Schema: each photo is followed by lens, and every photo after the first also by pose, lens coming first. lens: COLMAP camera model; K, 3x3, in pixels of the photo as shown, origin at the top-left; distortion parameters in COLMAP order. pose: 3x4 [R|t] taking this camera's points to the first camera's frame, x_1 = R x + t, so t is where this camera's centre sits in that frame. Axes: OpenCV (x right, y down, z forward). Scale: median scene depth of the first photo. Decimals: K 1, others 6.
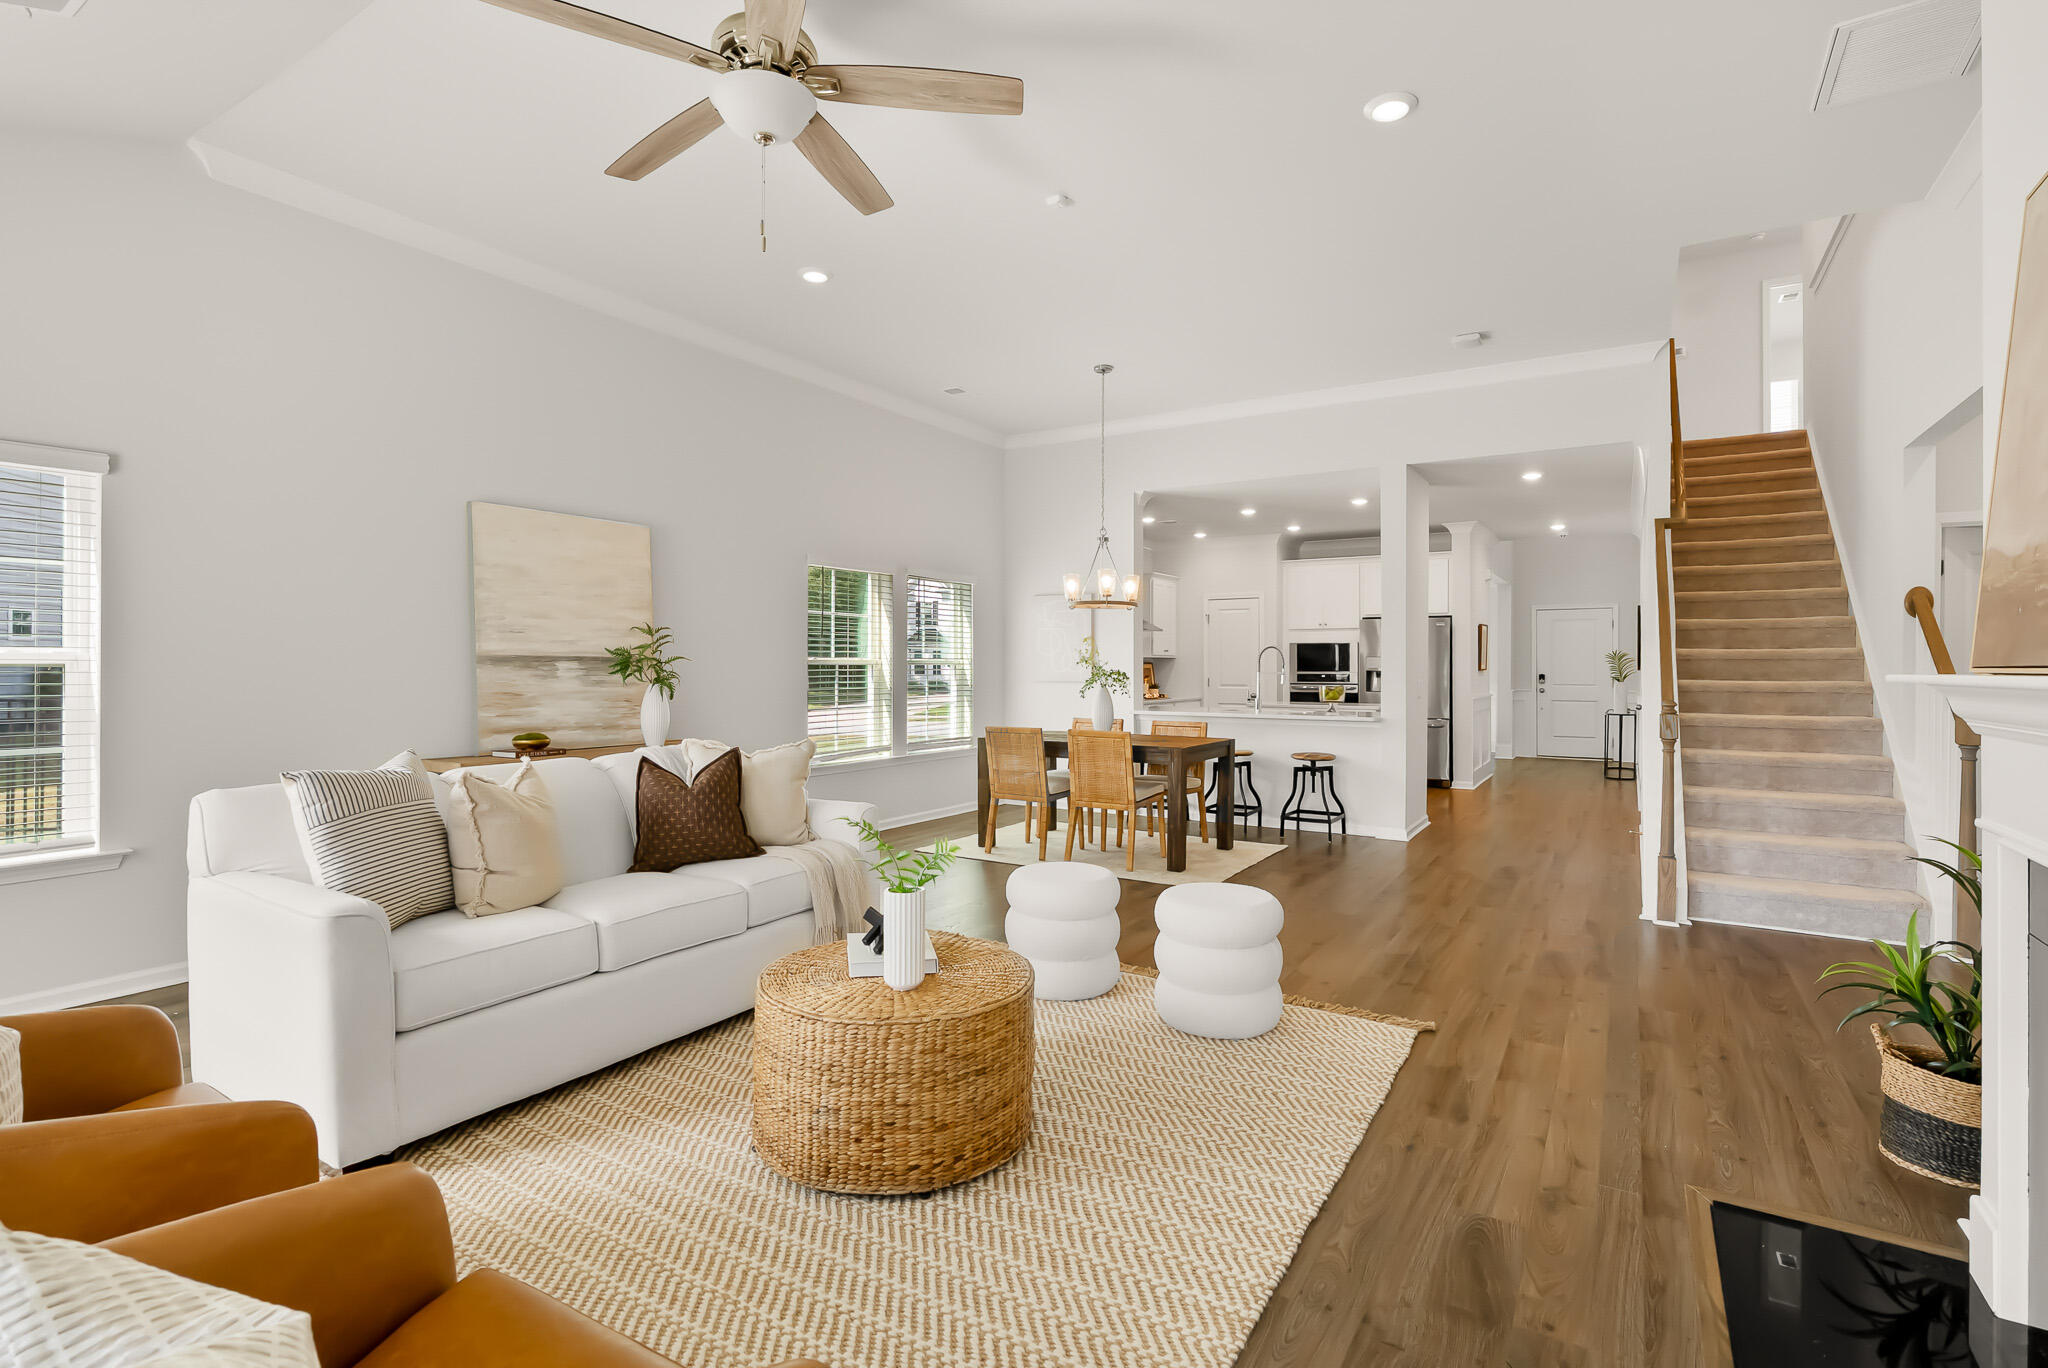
lens RADIAL K [[958.1, 0, 1040.5], [0, 958.1, 663.5], [0, 0, 1]] dist [-0.014018, 0.000415]
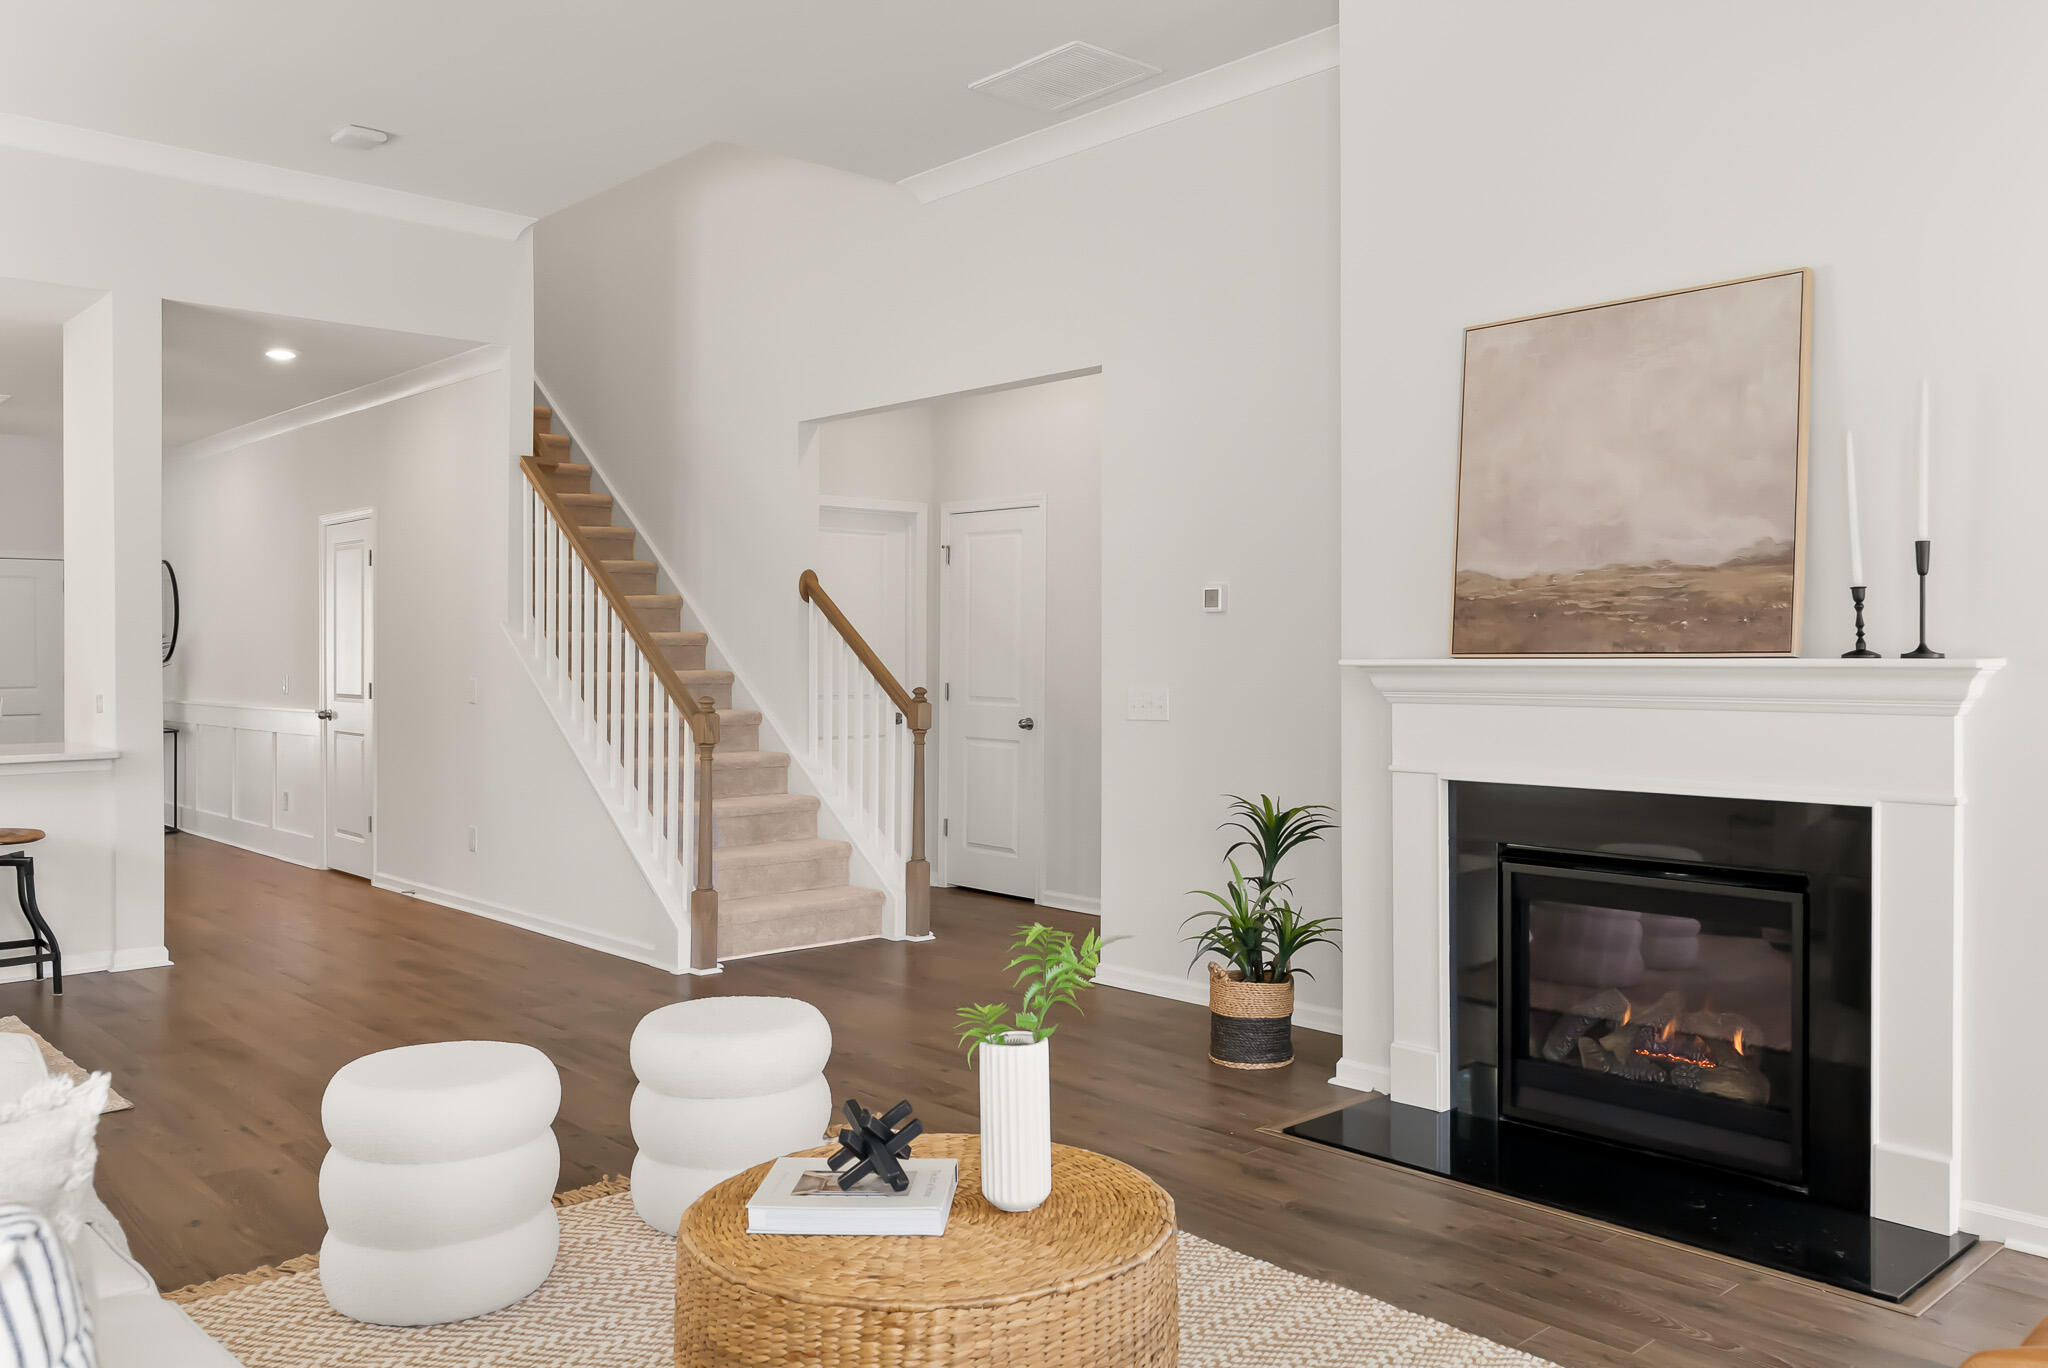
lens RADIAL K [[1580.3, 0, 1020.9], [0, 1580.3, 680.9], [0, 0, 1]] dist [-0.042579, -0.001131]
pose [[0.247576, -0.023368, 0.968587, -0.272509], [0.005627, 0.999727, 0.022681, -0.000787], [-0.968852, -0.000165, 0.247640, 0.201004]]
